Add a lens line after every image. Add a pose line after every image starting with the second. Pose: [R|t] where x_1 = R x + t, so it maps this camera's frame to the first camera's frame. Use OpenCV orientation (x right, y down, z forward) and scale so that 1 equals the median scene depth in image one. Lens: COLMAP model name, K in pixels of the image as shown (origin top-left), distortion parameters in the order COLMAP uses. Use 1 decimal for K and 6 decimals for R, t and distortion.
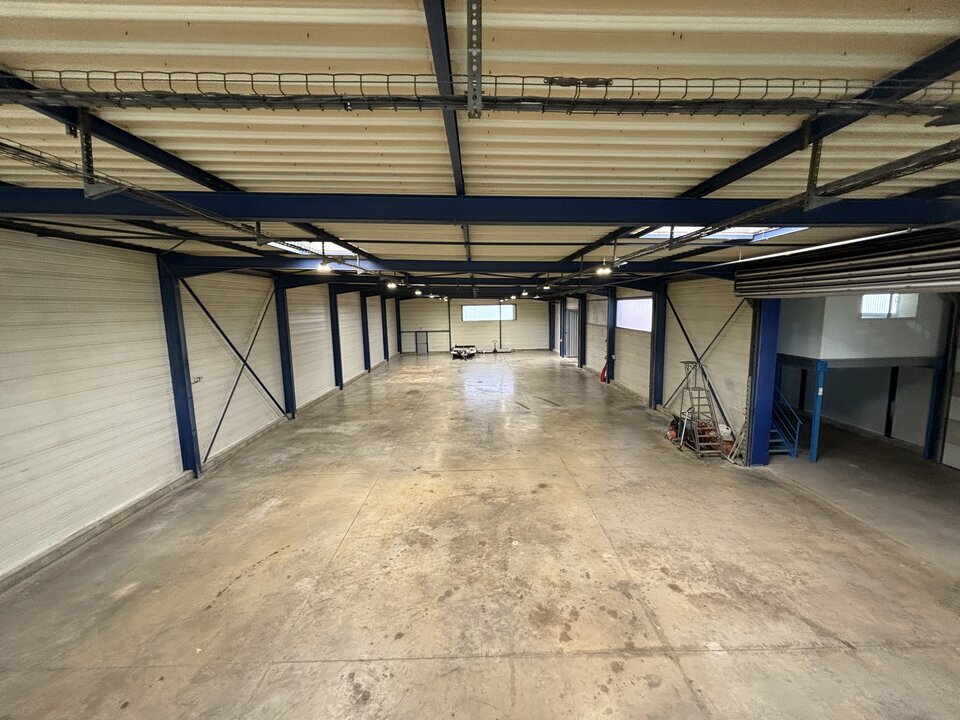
lens RADIAL K [[389.7, 0, 481.6], [0, 389.7, 357.0], [0, 0, 1]] dist [-0.001038, 0.000037]
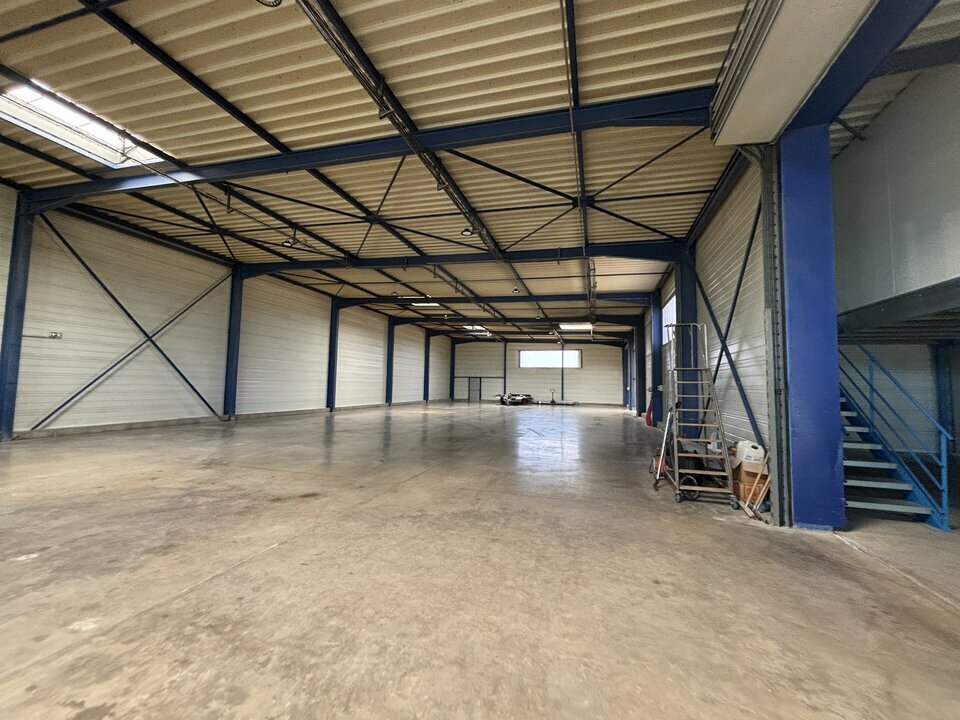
lens RADIAL K [[389.7, 0, 481.6], [0, 389.7, 357.0], [0, 0, 1]] dist [-0.001038, 0.000037]
pose [[0.953442, 0.019879, -0.300919, 0.245727], [-0.078697, 0.979652, -0.184629, 0.102183], [0.291126, 0.199715, 0.935607, 0.239250]]
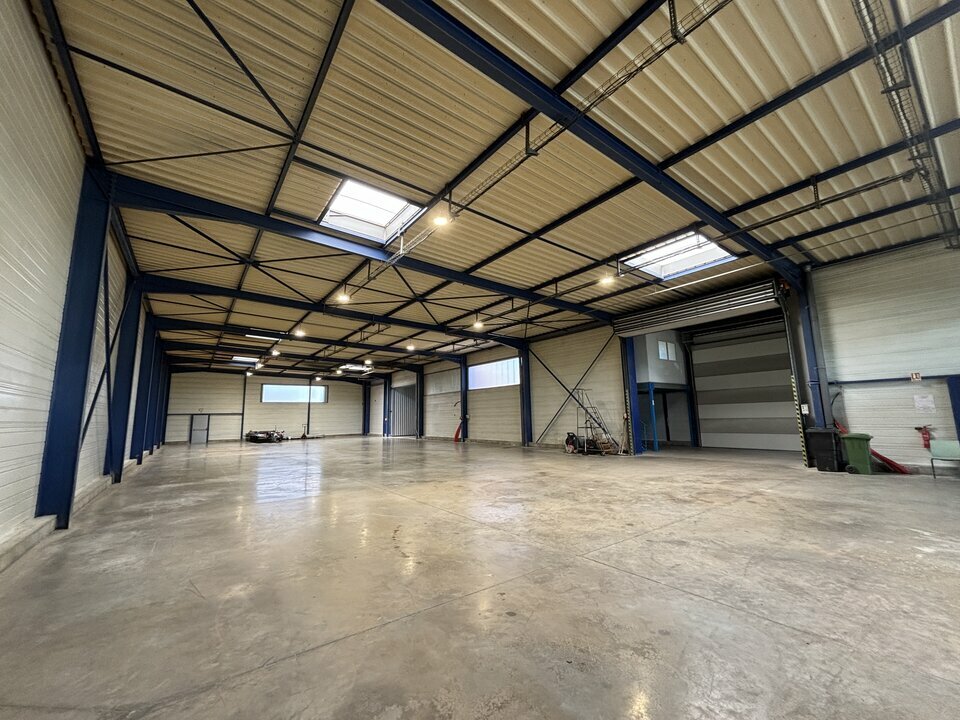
lens RADIAL K [[389.7, 0, 481.6], [0, 389.7, 357.0], [0, 0, 1]] dist [-0.001038, 0.000037]
pose [[0.812136, 0.091185, 0.576298, -0.285412], [0.077667, 0.962028, -0.261668, 0.129510], [-0.578275, 0.257269, 0.774216, 0.077333]]
